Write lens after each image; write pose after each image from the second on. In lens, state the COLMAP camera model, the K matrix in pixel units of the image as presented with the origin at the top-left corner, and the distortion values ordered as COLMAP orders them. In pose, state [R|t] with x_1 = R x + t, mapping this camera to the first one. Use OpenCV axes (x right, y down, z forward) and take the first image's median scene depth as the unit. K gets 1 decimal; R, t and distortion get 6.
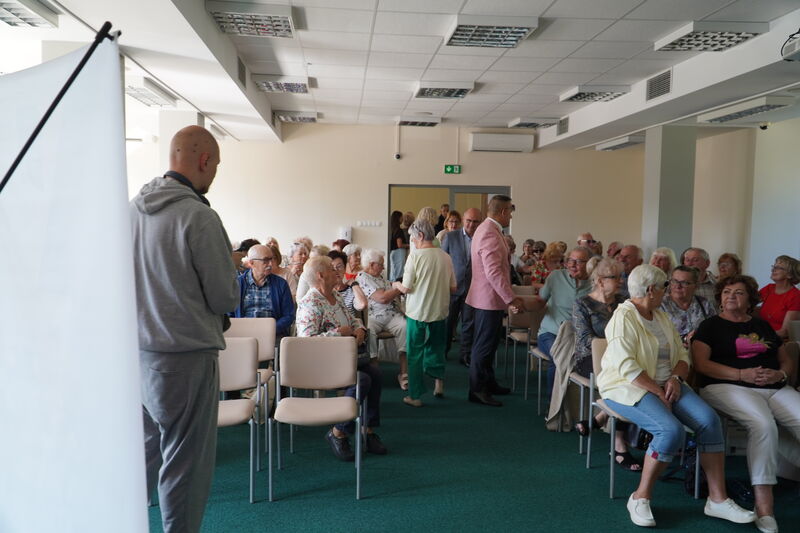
lens RADIAL K [[662.5, 0, 400.0], [0, 662.5, 266.5], [0, 0, 1]] dist [0.019250, -0.010807]
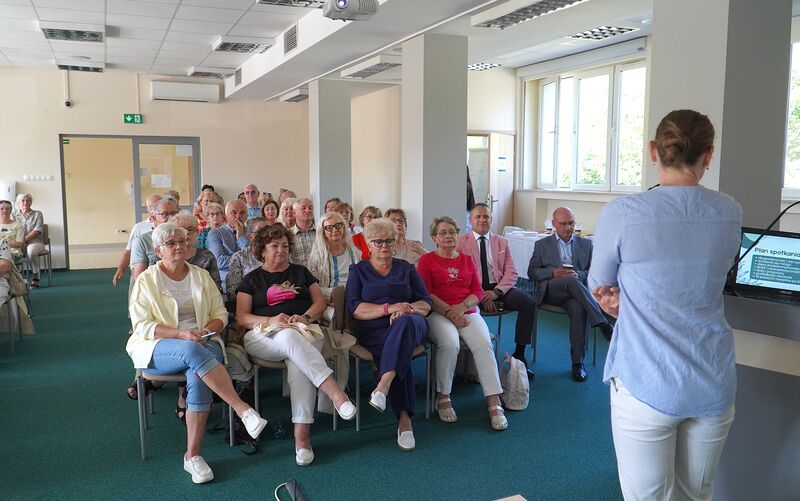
lens RADIAL K [[648.4, 0, 398.0], [0, 648.4, 243.7], [0, 0, 1]] dist [-0.002816, -0.002778]
pose [[0.943977, -0.048957, 0.326361, 0.172853], [0.034508, 0.998157, 0.049921, -0.002129], [-0.328203, -0.035862, 0.943926, -0.005666]]
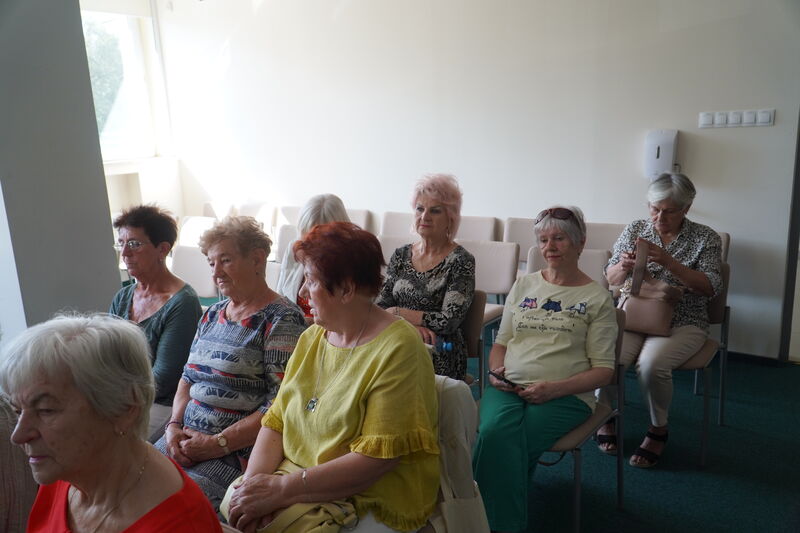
lens RADIAL K [[638.5, 0, 396.5], [0, 638.5, 269.6], [0, 0, 1]] dist [0.007016, -0.011919]
pose [[0.744728, 0.095704, -0.660470, 0.067411], [0.020355, 0.985946, 0.165819, -0.063403], [0.667058, -0.136934, 0.732313, 0.867449]]
